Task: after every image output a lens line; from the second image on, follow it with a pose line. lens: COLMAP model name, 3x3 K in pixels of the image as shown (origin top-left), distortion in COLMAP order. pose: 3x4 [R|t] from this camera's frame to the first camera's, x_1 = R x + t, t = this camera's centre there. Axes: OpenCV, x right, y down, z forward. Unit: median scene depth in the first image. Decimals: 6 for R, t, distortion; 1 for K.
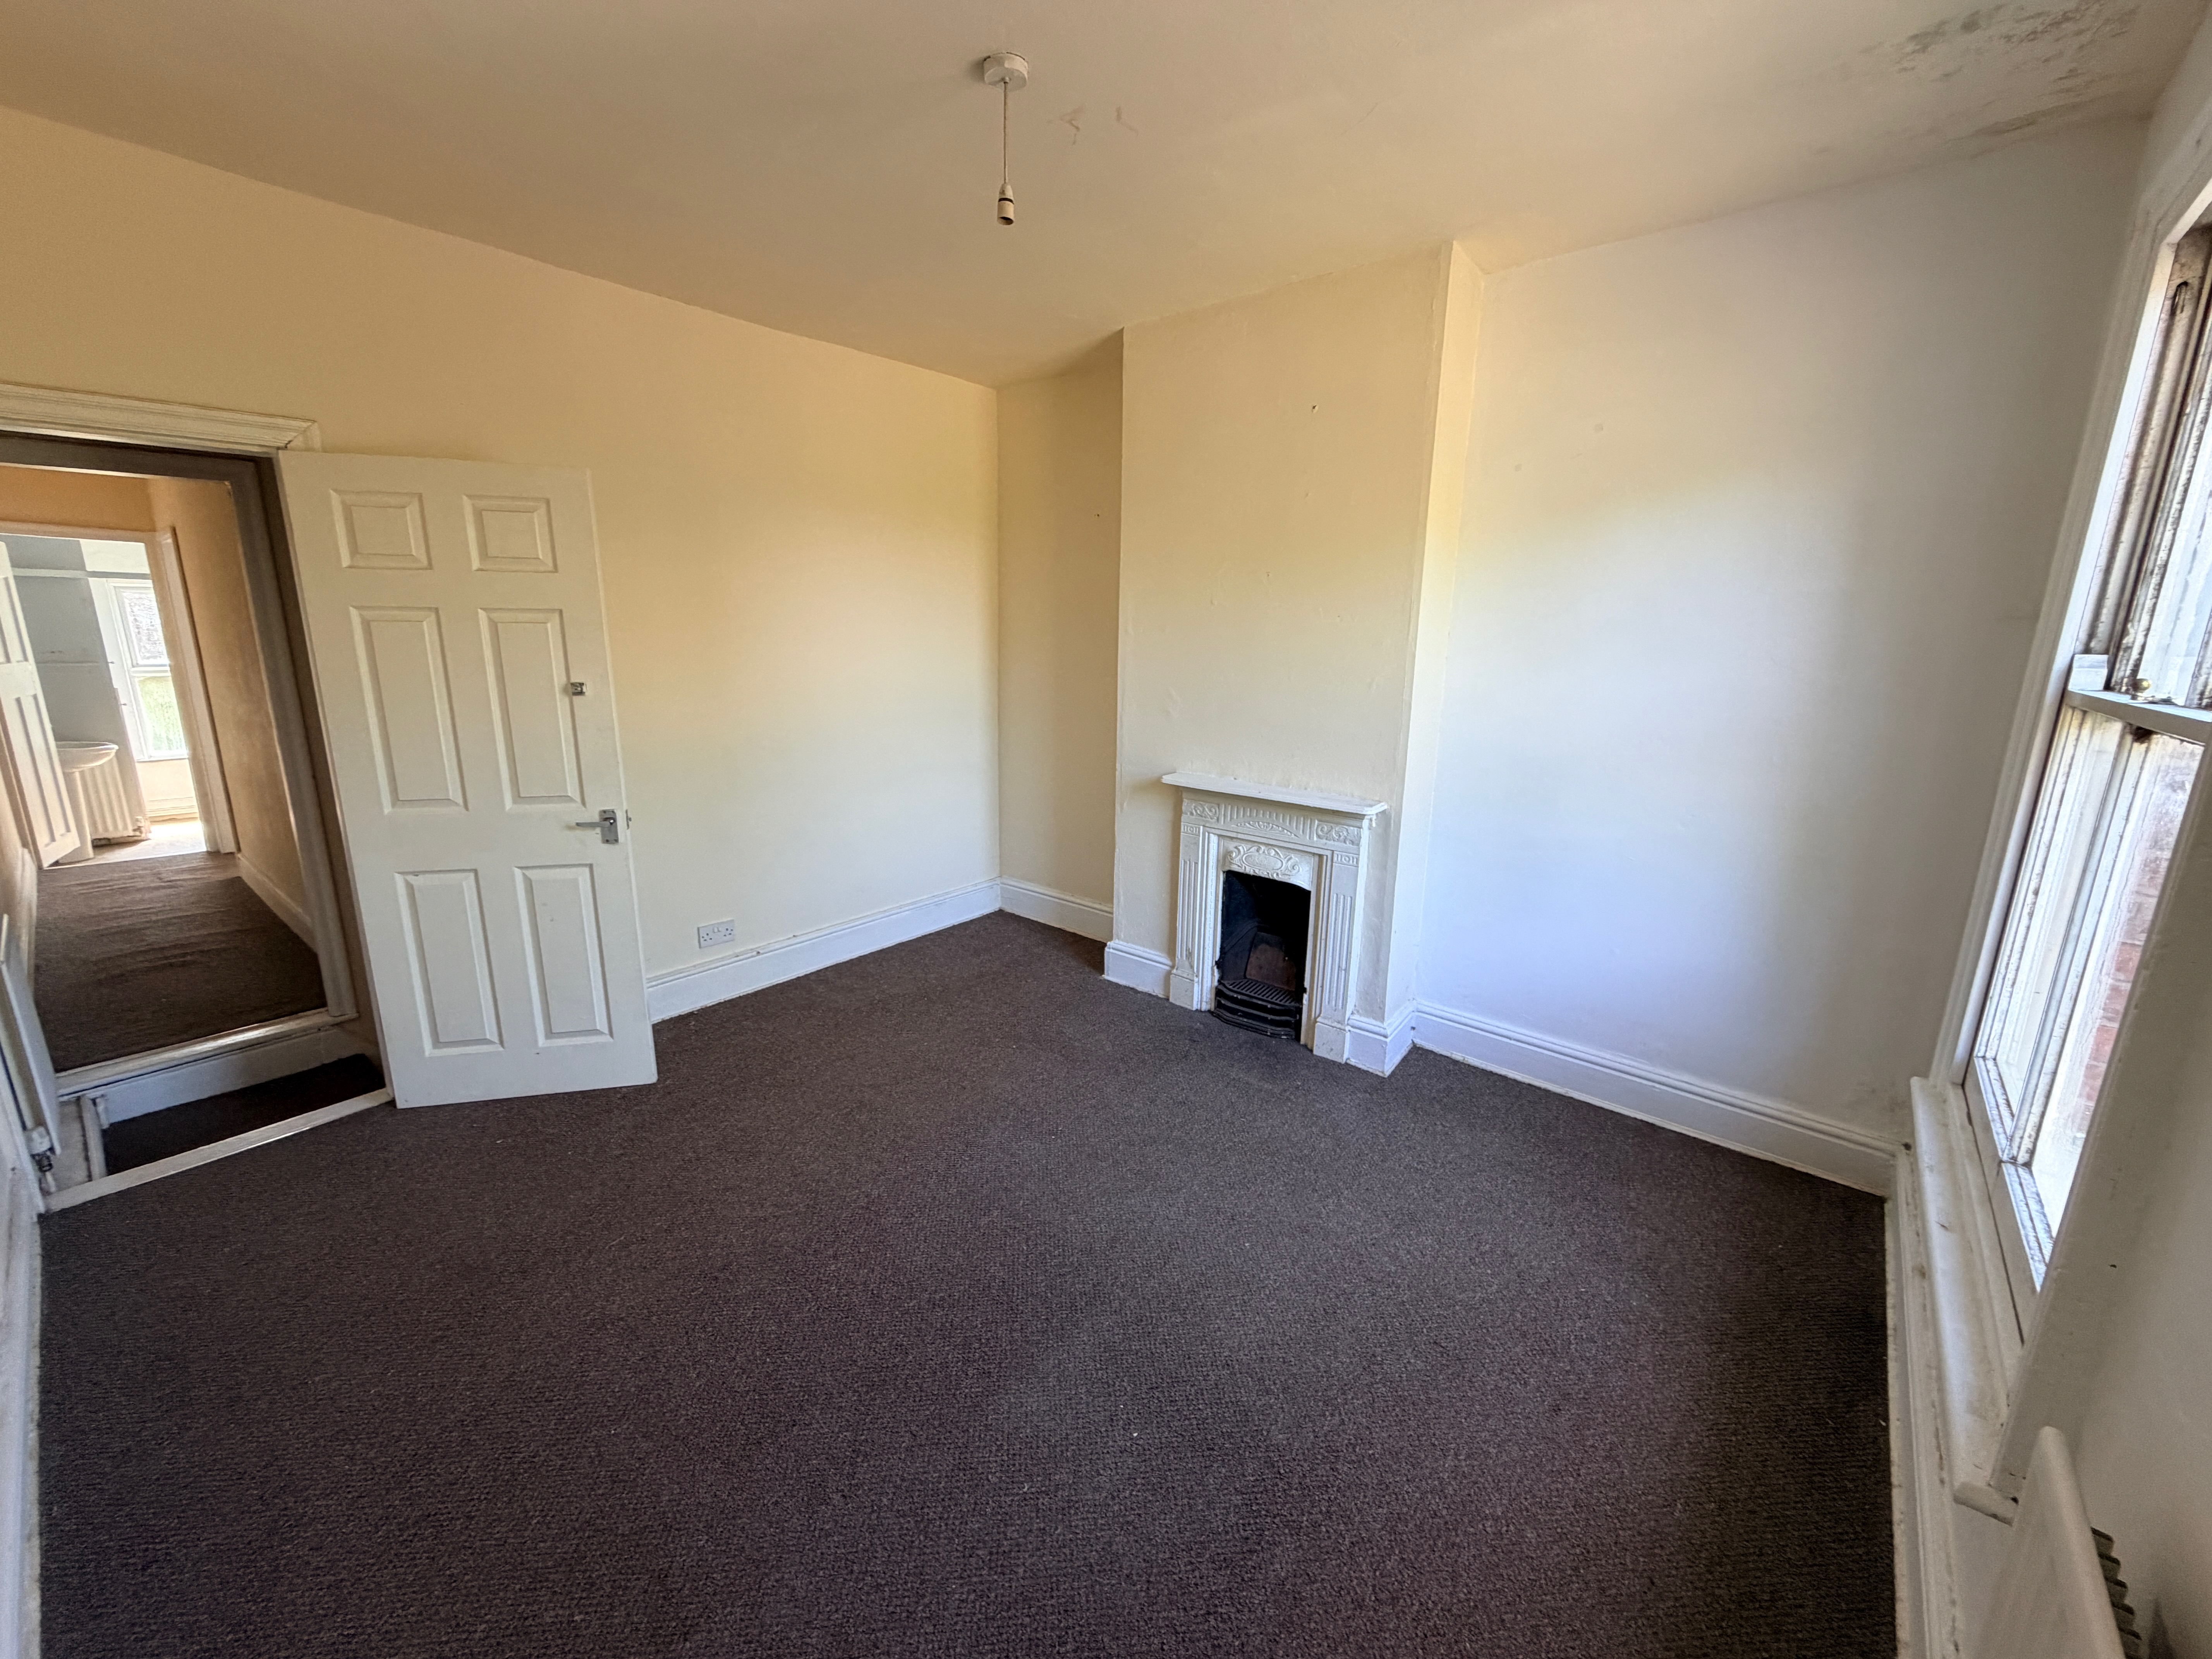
lens RADIAL K [[876.9, 0, 1099.8], [0, 876.9, 827.9], [0, 0, 1]] dist [-0.004138, 0.000343]
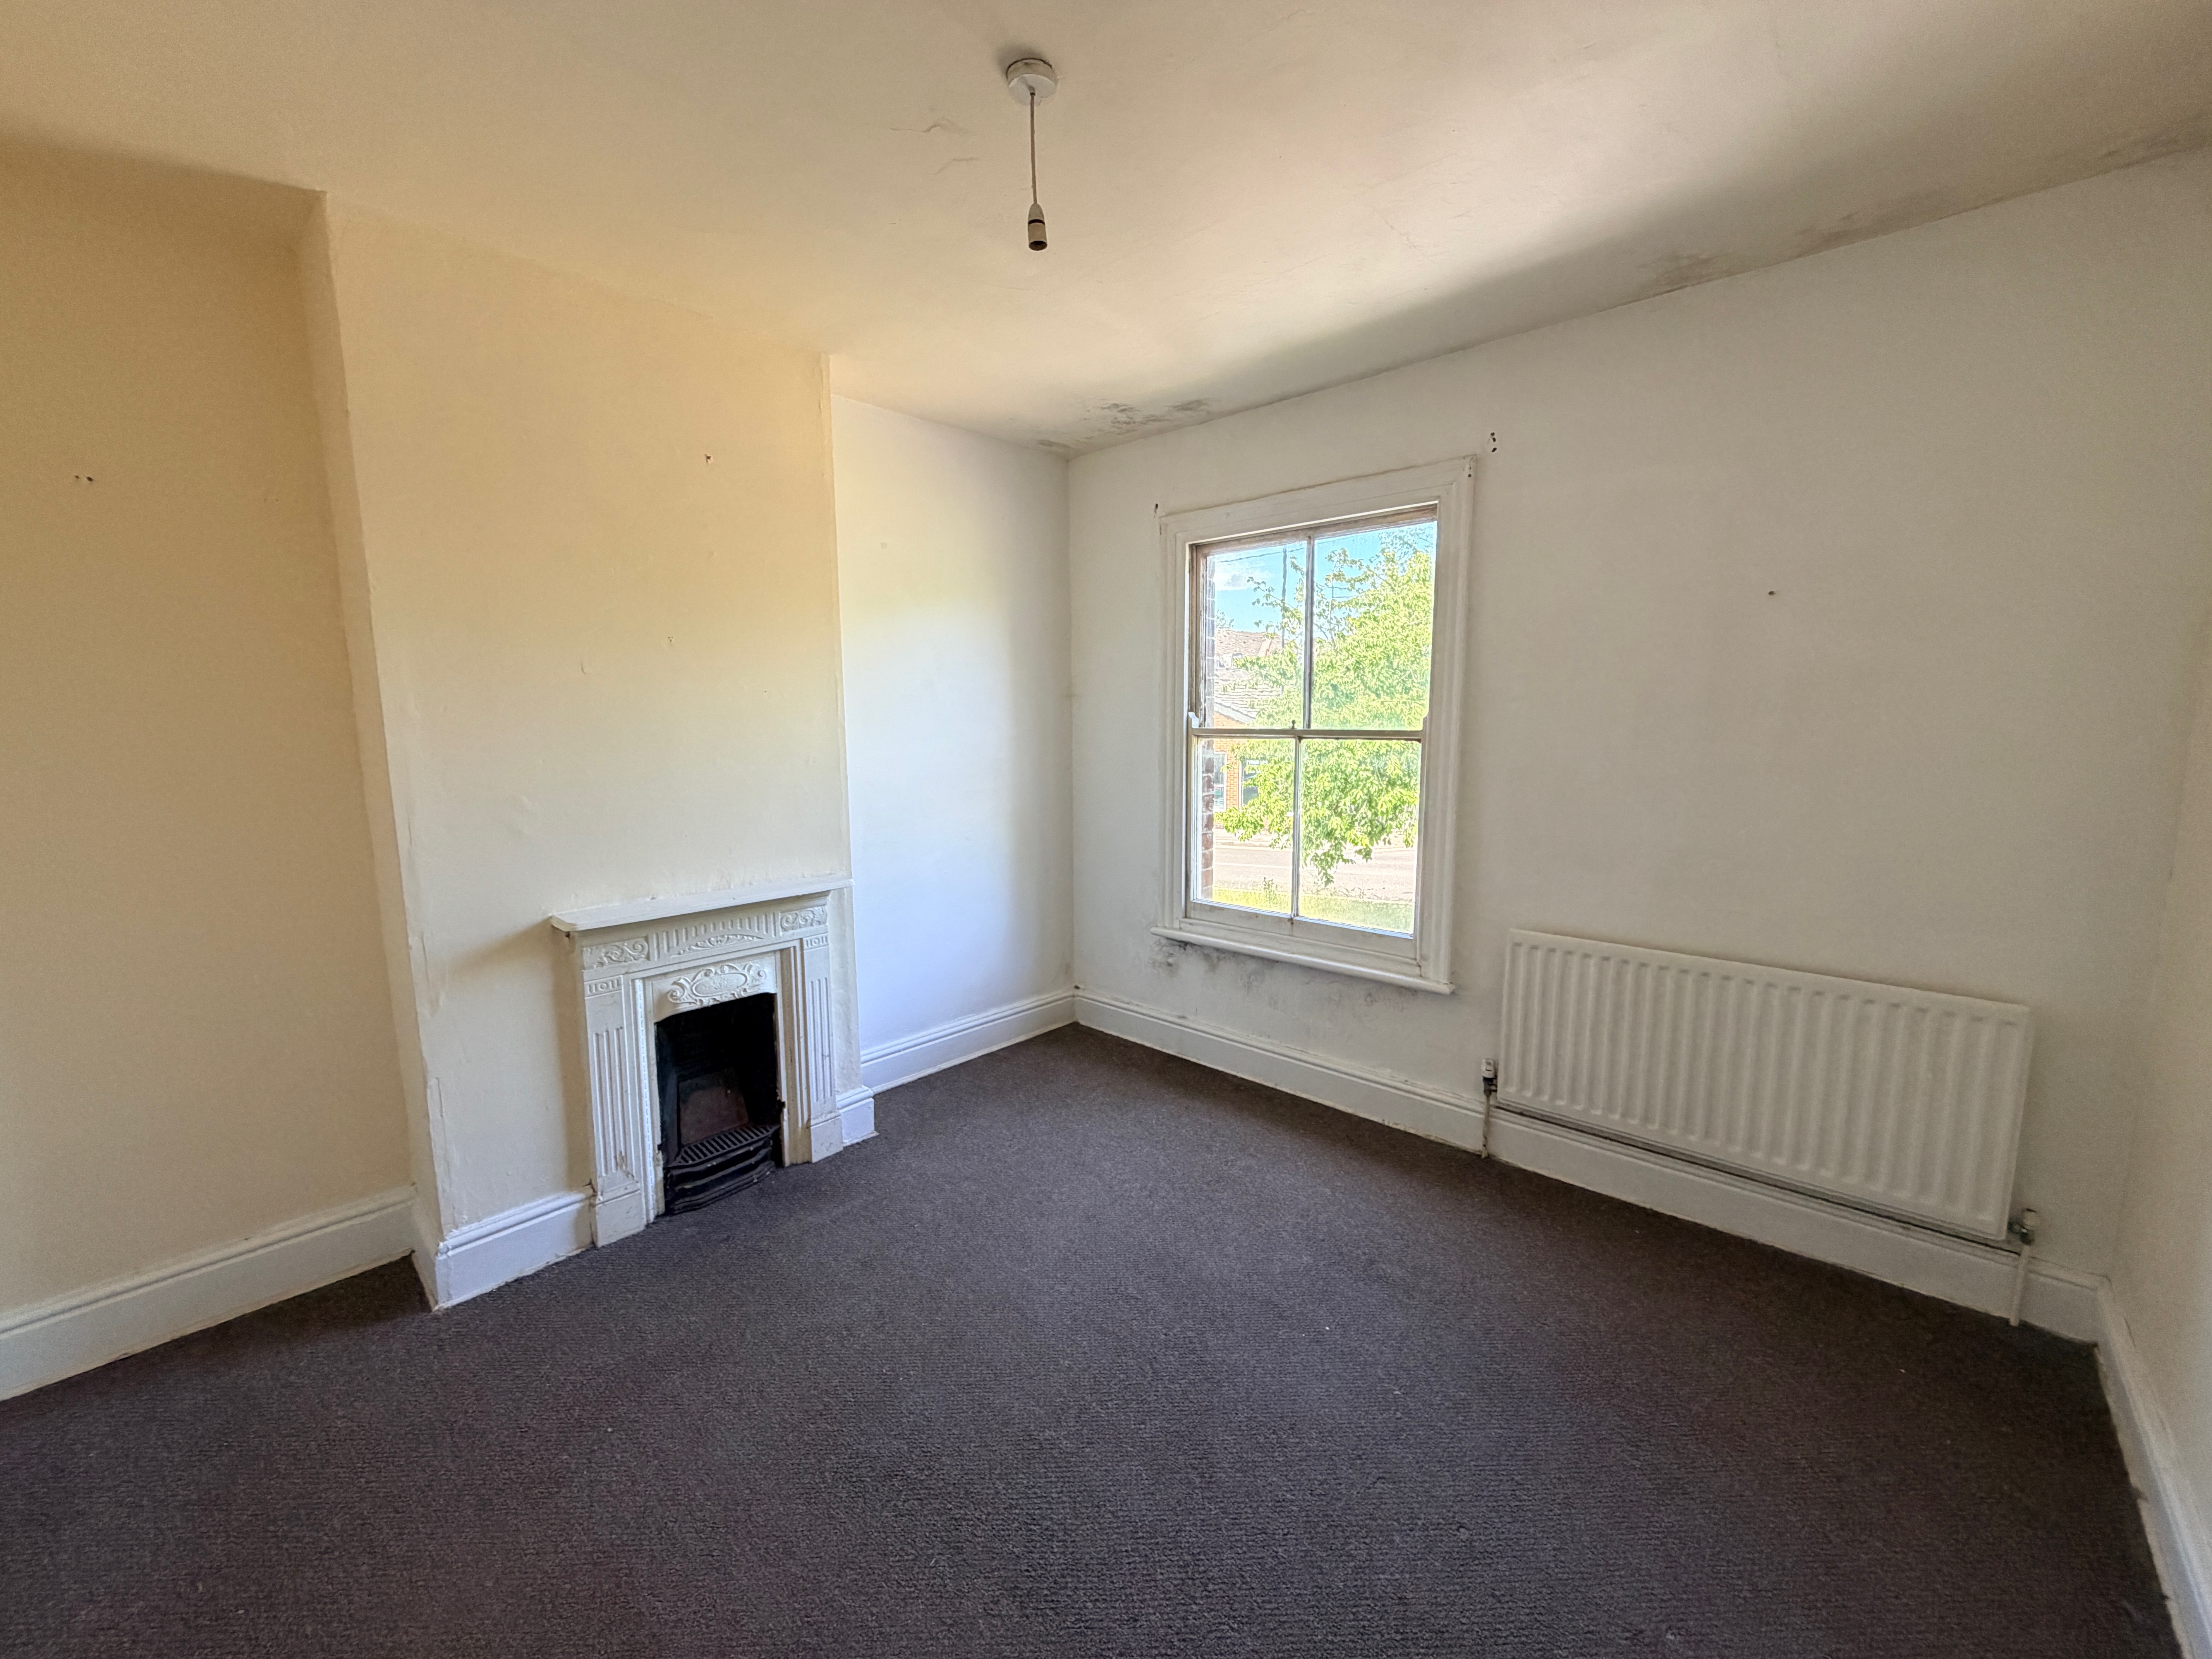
lens RADIAL K [[876.9, 0, 1099.3], [0, 876.9, 823.7], [0, 0, 1]] dist [-0.004138, 0.000343]
pose [[0.041407, -0.142867, 0.988875, -0.602054], [0.224142, 0.965827, 0.130152, -0.136737], [-0.973677, 0.216259, 0.072015, 0.573371]]
